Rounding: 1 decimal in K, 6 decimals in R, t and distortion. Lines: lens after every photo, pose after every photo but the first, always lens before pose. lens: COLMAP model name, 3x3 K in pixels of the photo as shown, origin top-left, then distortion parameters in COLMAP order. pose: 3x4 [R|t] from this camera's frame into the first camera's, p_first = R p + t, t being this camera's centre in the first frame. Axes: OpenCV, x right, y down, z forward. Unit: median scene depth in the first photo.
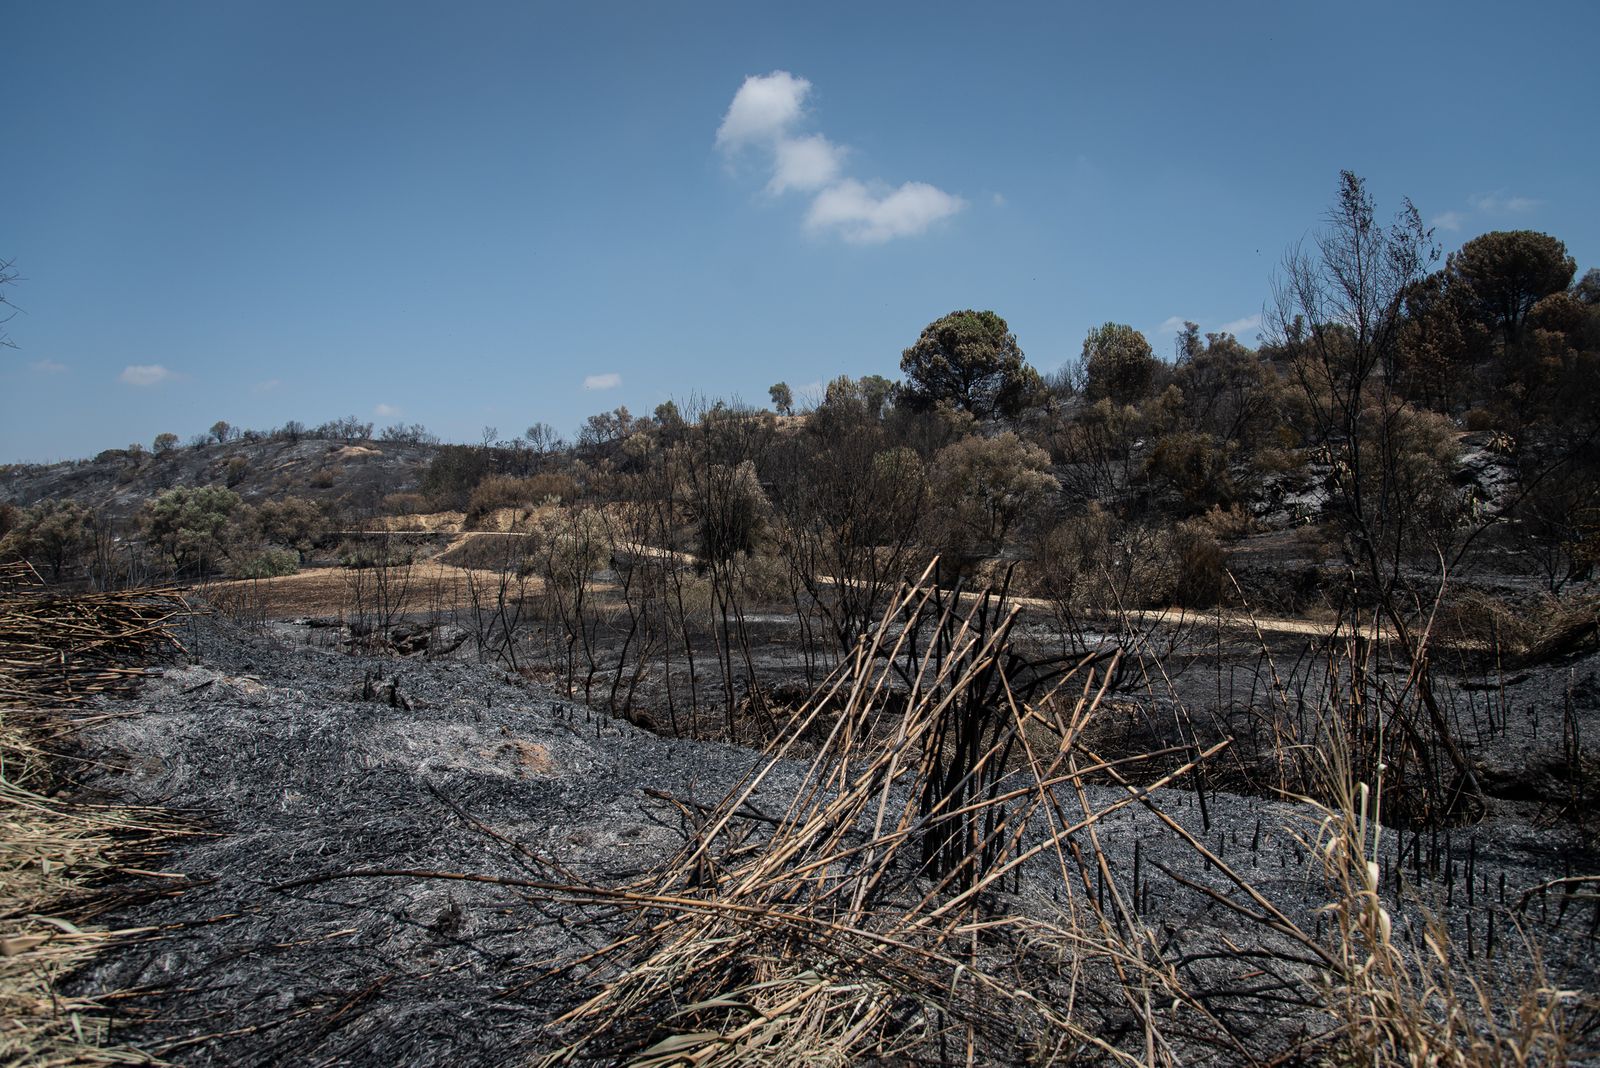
lens RADIAL K [[1057.6, 0, 800.0], [0, 1057.6, 534.0], [0, 0, 1]] dist [0.001372, -0.020576]
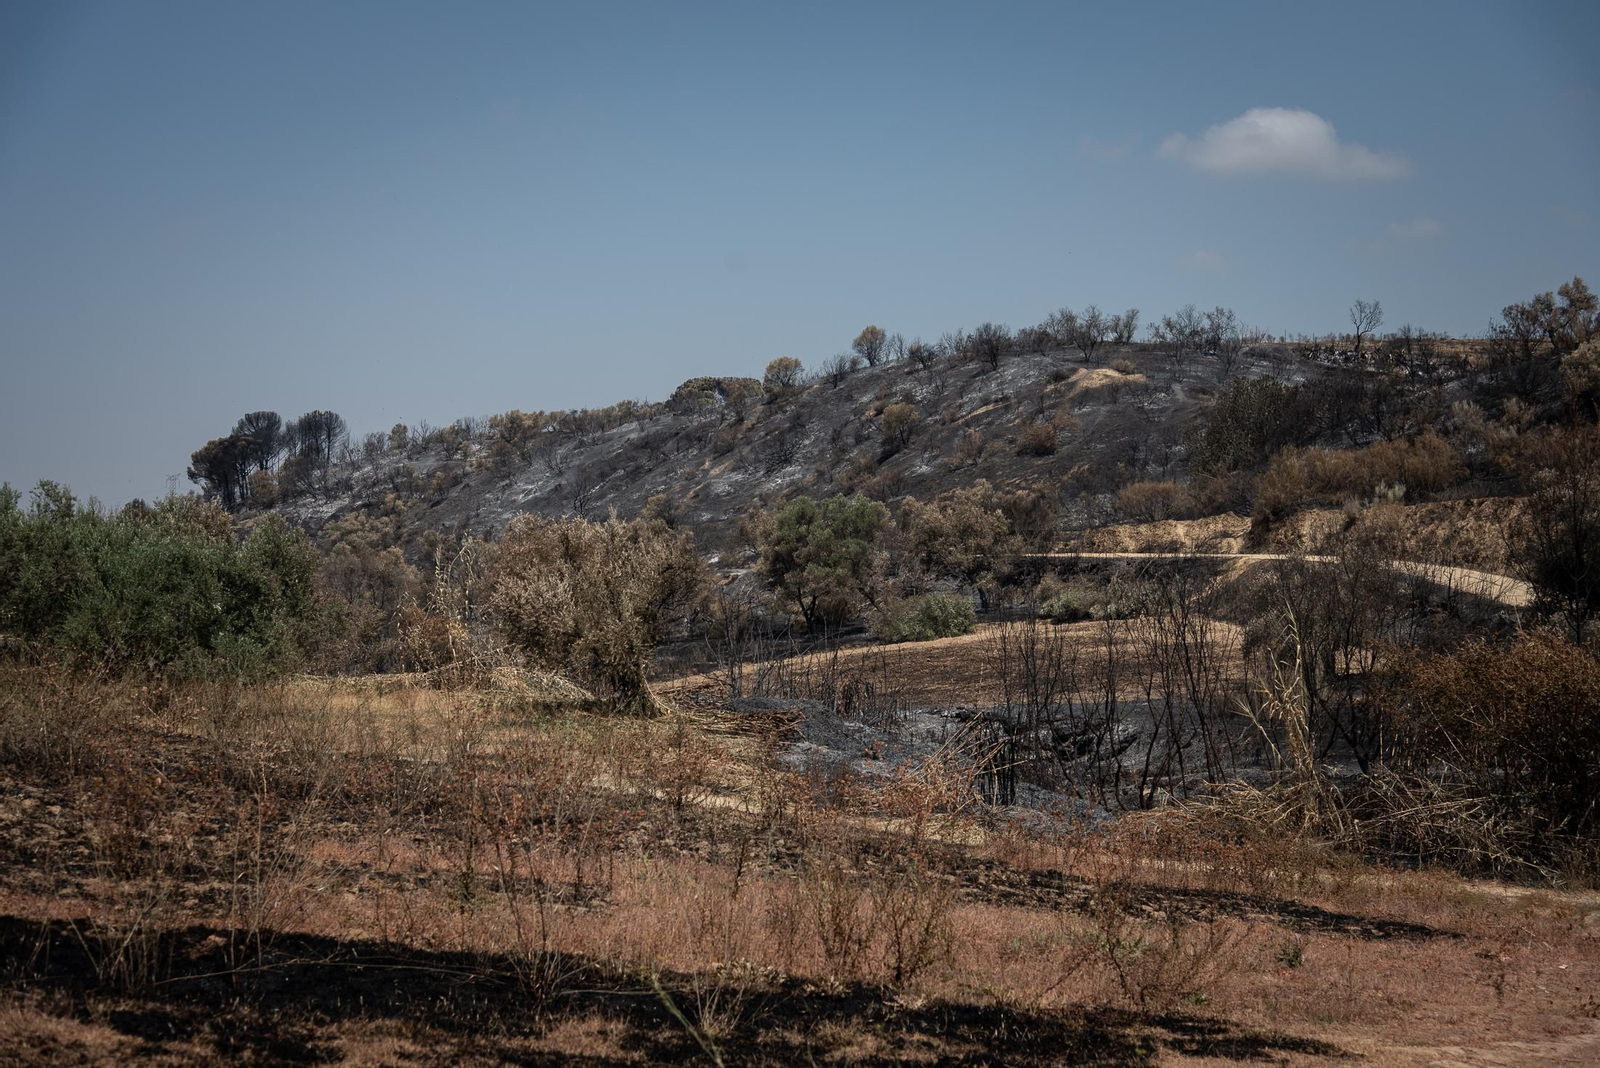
lens RADIAL K [[1057.6, 0, 800.0], [0, 1057.6, 534.0], [0, 0, 1]] dist [0.001372, -0.020576]
pose [[0.860514, -0.069108, -0.504718, -0.281861], [0.022258, 0.994910, -0.098278, 0.044912], [0.508941, 0.073336, 0.857672, 0.471927]]
